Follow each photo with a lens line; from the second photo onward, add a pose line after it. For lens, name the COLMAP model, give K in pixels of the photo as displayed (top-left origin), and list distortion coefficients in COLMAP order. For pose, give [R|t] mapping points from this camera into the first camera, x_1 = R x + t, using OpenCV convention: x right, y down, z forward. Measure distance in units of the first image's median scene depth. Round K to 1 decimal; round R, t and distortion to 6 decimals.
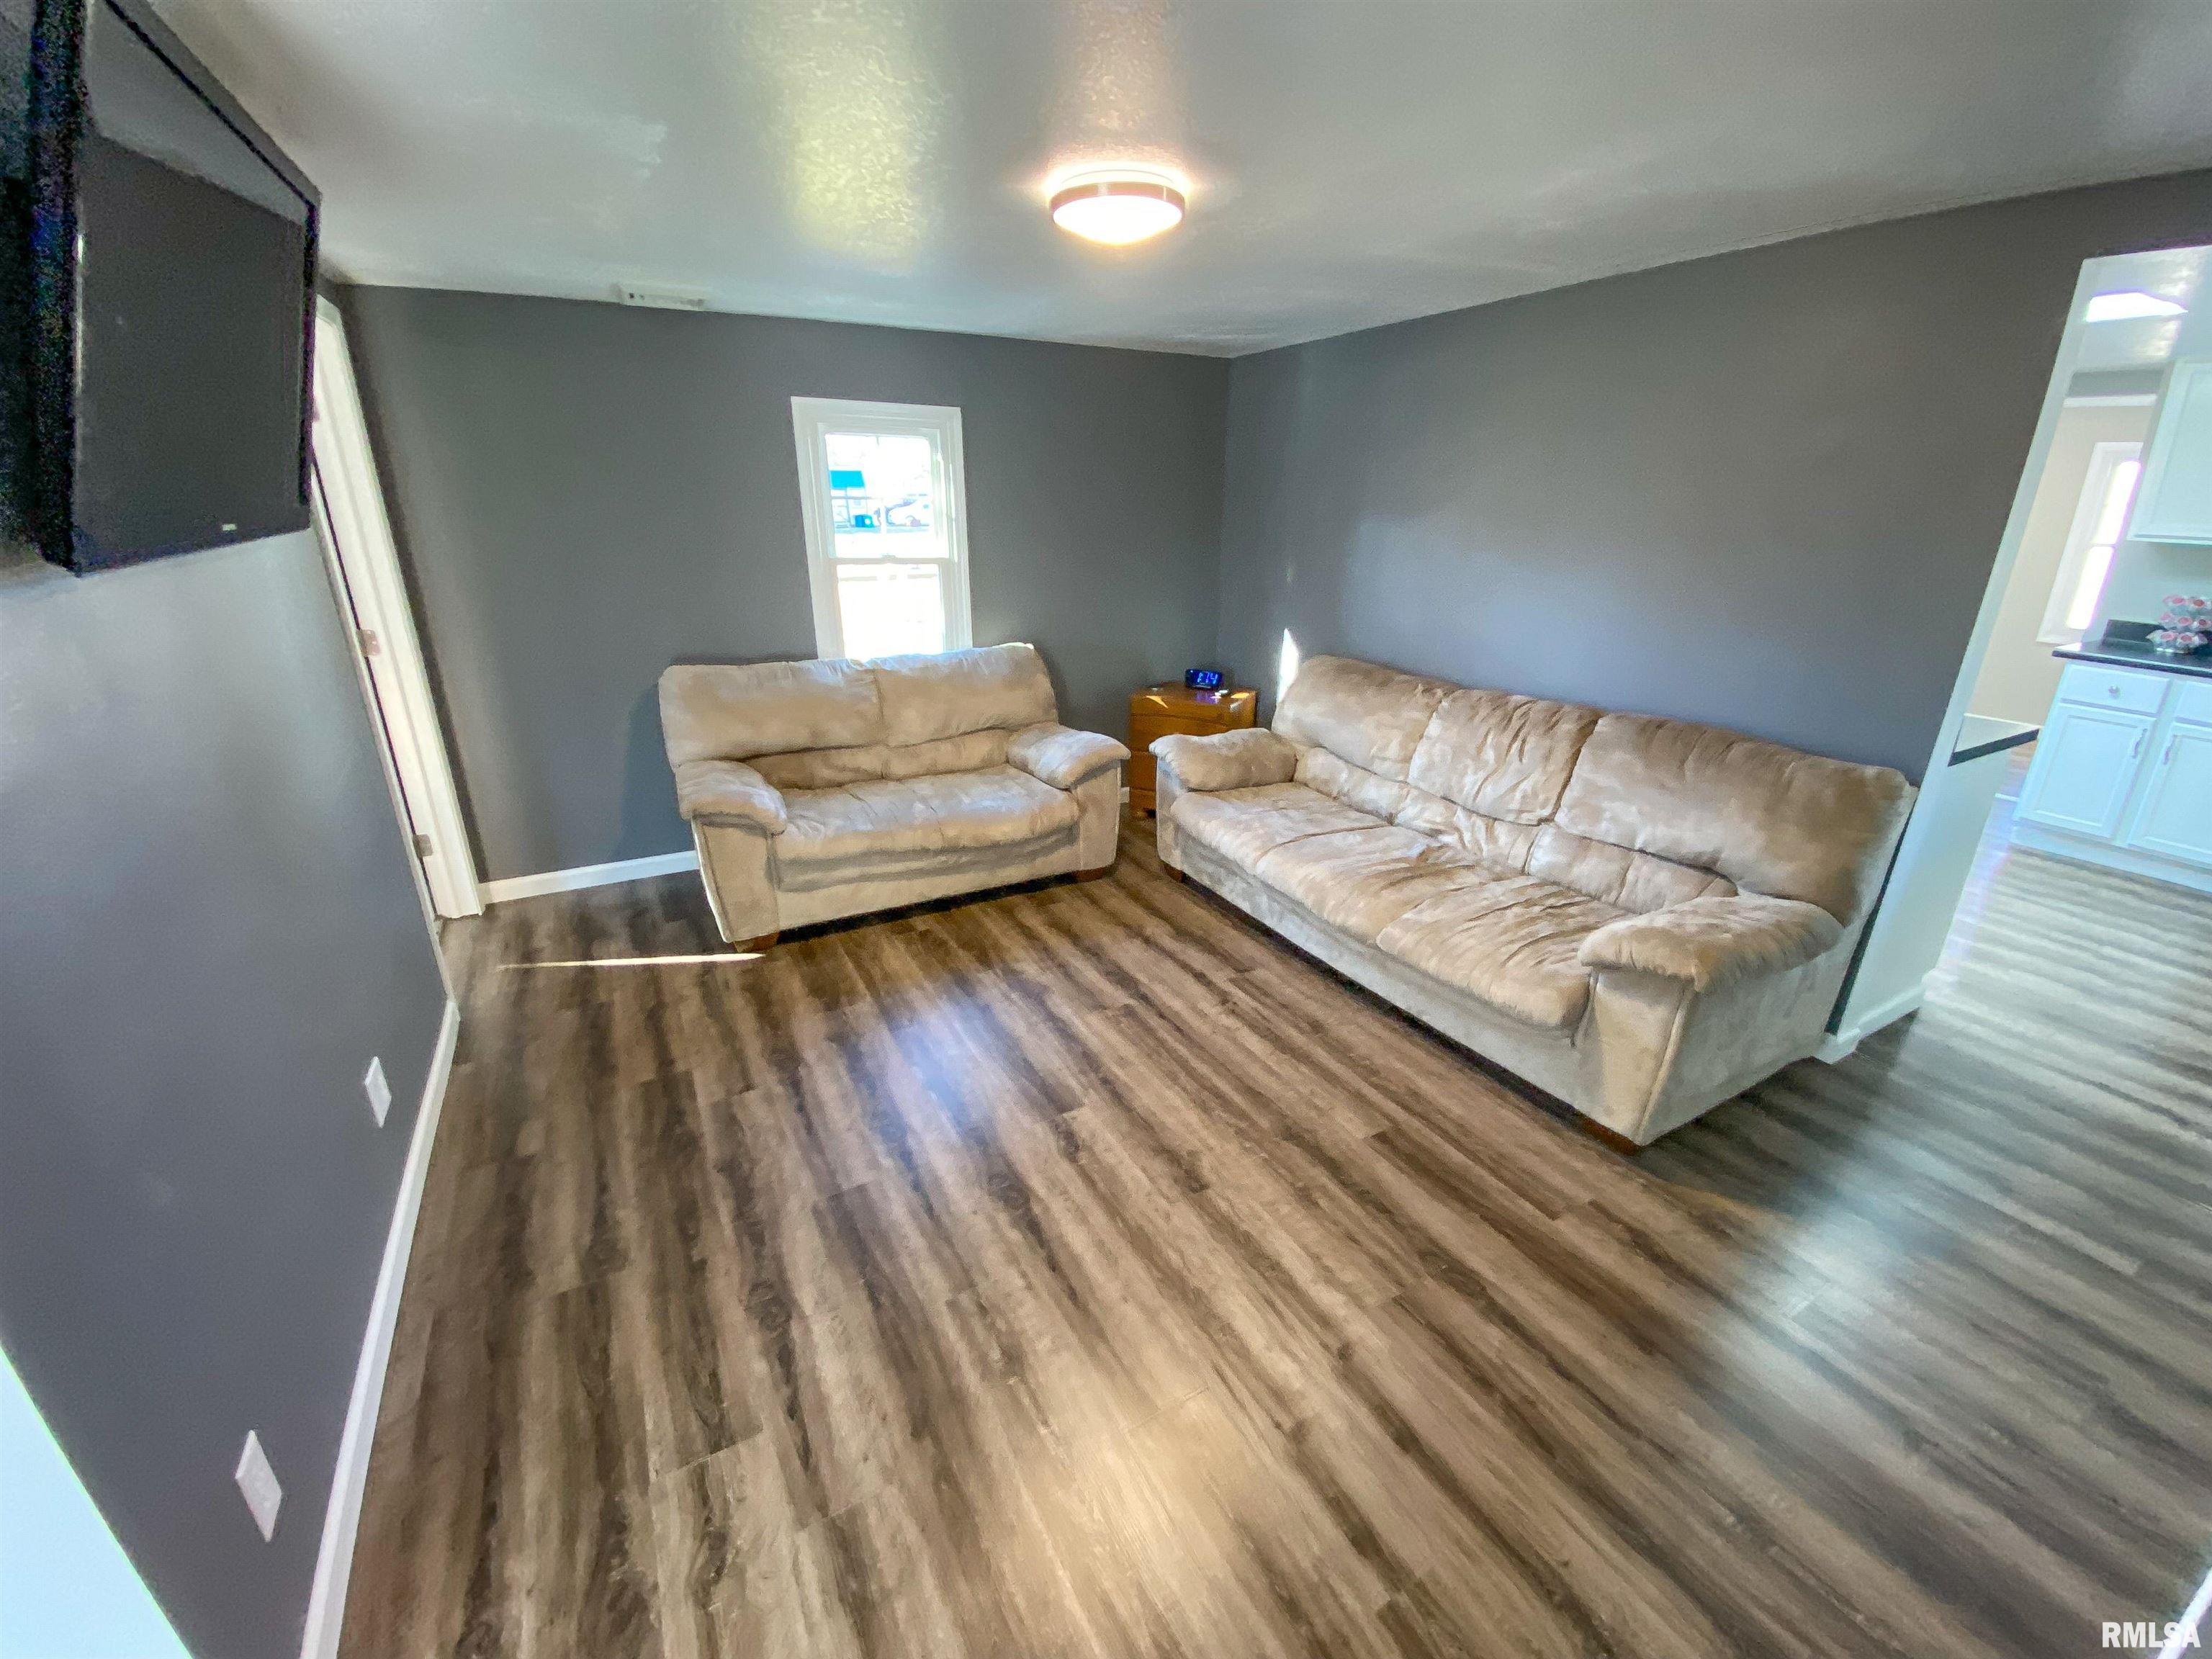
lens RADIAL K [[907.4, 0, 1105.6], [0, 907.4, 831.4], [0, 0, 1]] dist [0.034108, -0.026485]
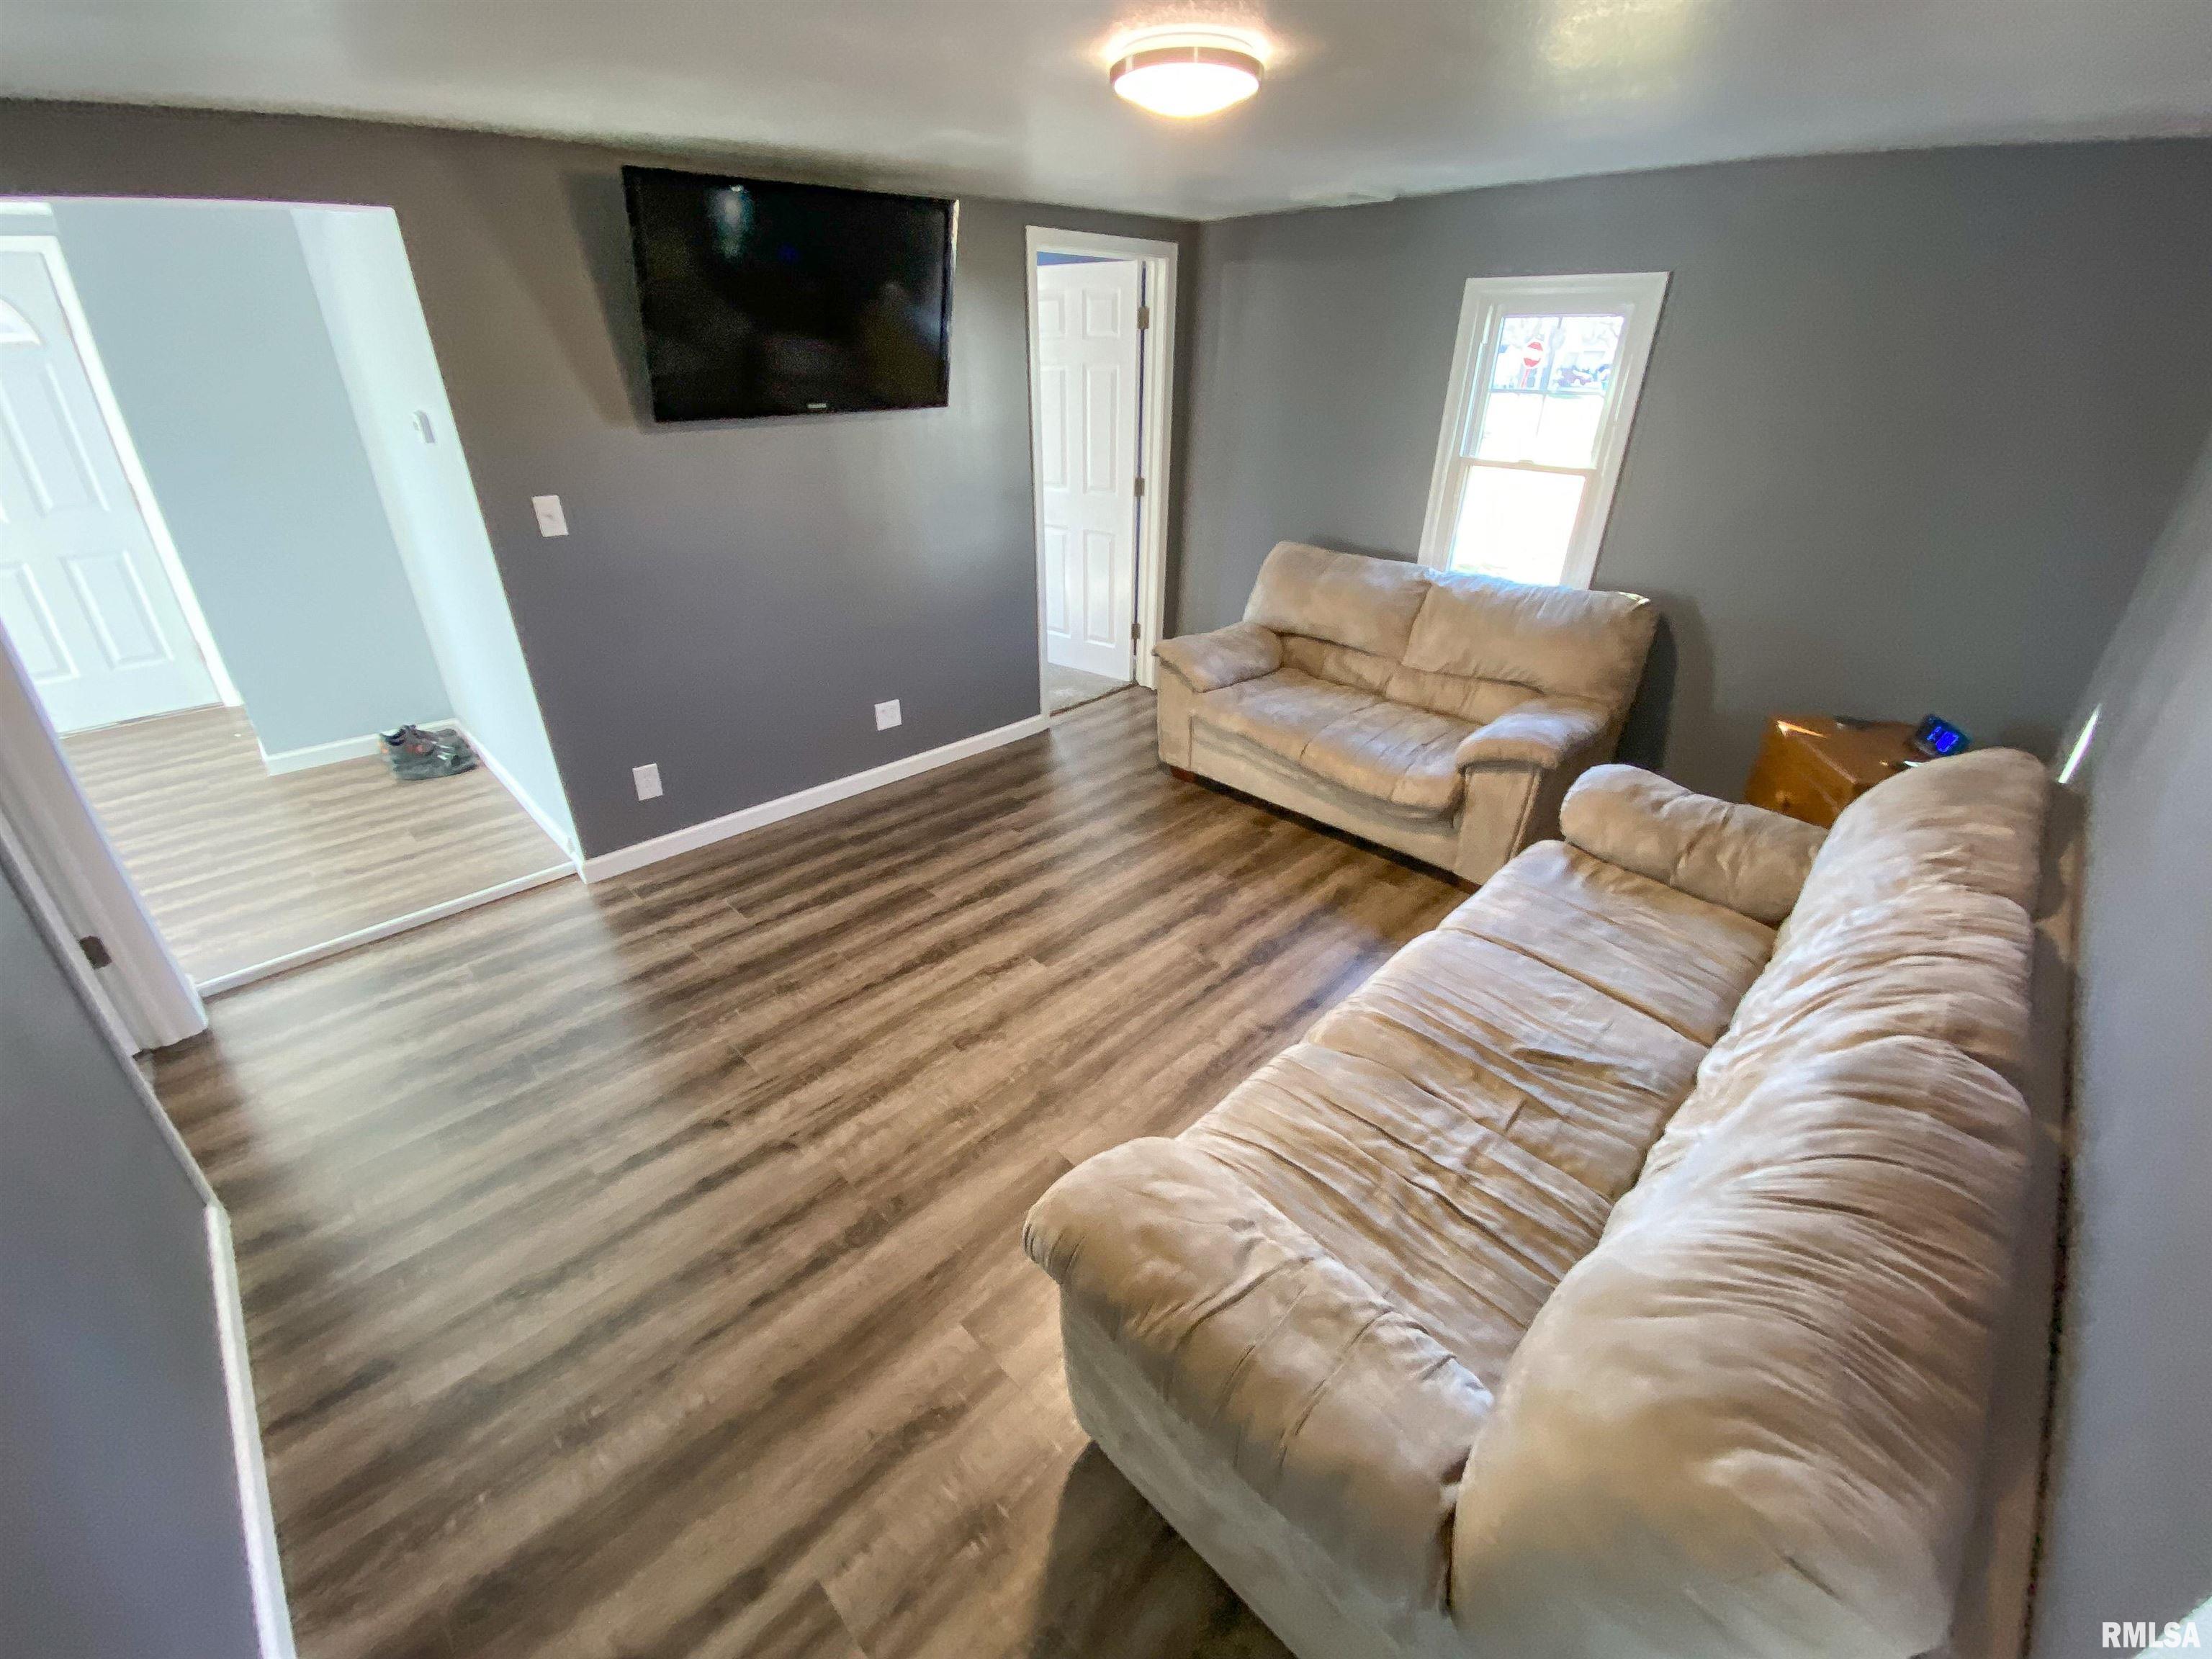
lens RADIAL K [[907.4, 0, 1105.6], [0, 907.4, 831.4], [0, 0, 1]] dist [0.034108, -0.026485]
pose [[0.265118, 0.441345, -0.857279, 0.729251], [-0.334245, 0.876032, 0.347633, -0.215666], [0.904429, 0.194378, 0.379770, 0.497019]]
